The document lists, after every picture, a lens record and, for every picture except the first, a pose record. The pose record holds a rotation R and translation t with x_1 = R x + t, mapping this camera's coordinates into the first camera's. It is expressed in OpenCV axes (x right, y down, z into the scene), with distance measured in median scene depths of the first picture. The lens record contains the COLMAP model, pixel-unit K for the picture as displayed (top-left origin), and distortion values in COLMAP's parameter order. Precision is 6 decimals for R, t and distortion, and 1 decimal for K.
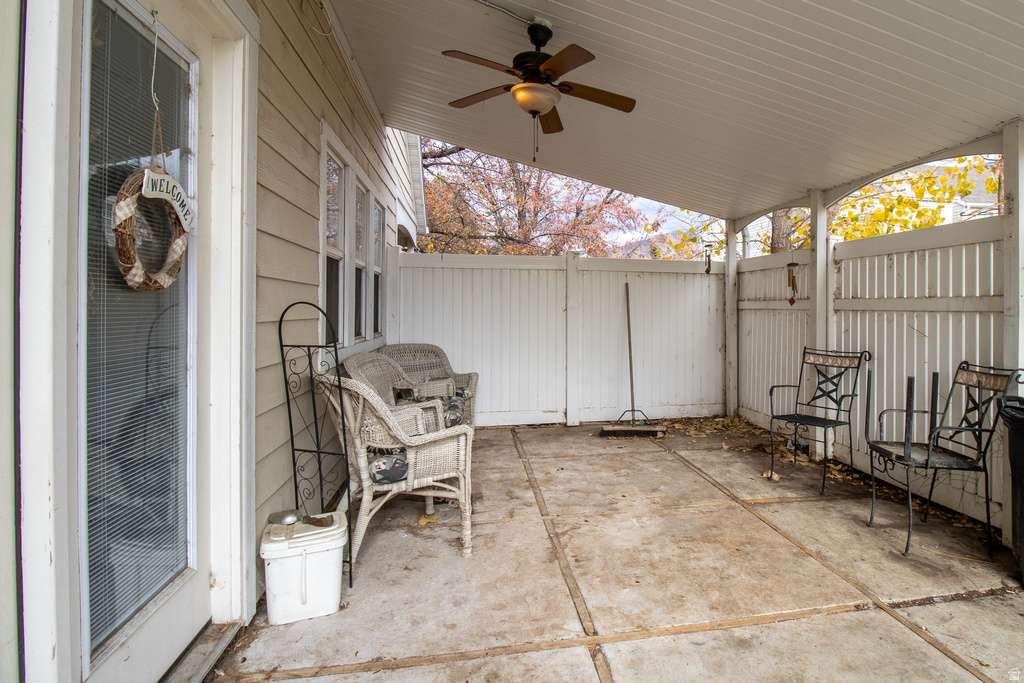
lens RADIAL K [[468.4, 0, 505.7], [0, 468.4, 312.3], [0, 0, 1]] dist [-0.002586, -0.000259]
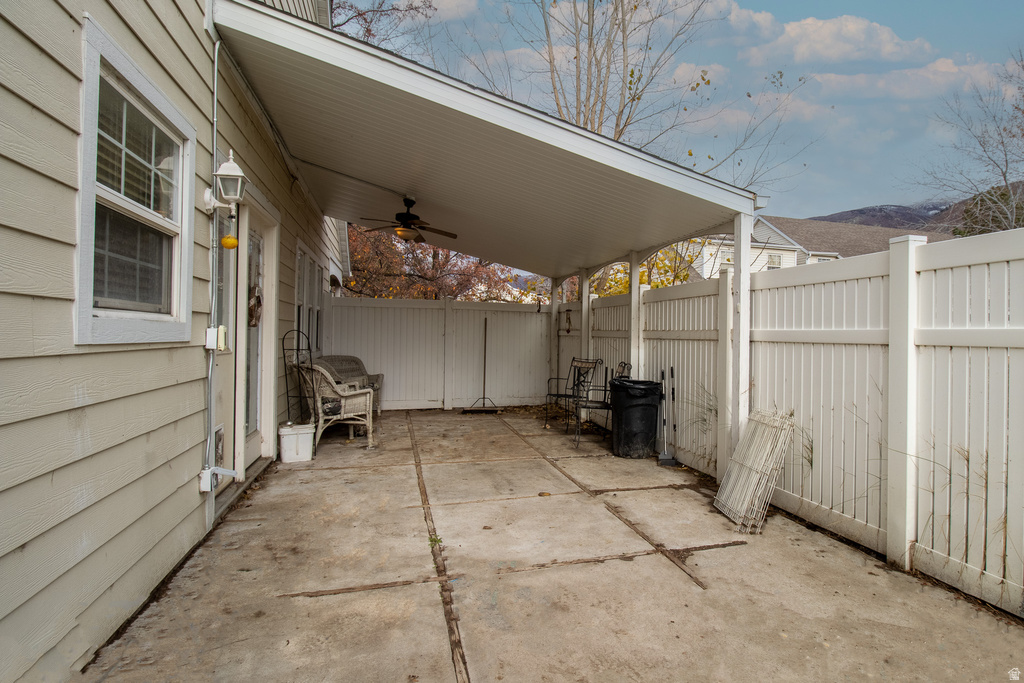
lens RADIAL K [[468.4, 0, 514.2], [0, 468.4, 335.7], [0, 0, 1]] dist [-0.002586, -0.000259]
pose [[0.984780, 0.011224, 0.173445, 0.133689], [-0.010786, 0.999936, -0.003468, 0.001039], [-0.173473, 0.001545, 0.984837, -0.853300]]
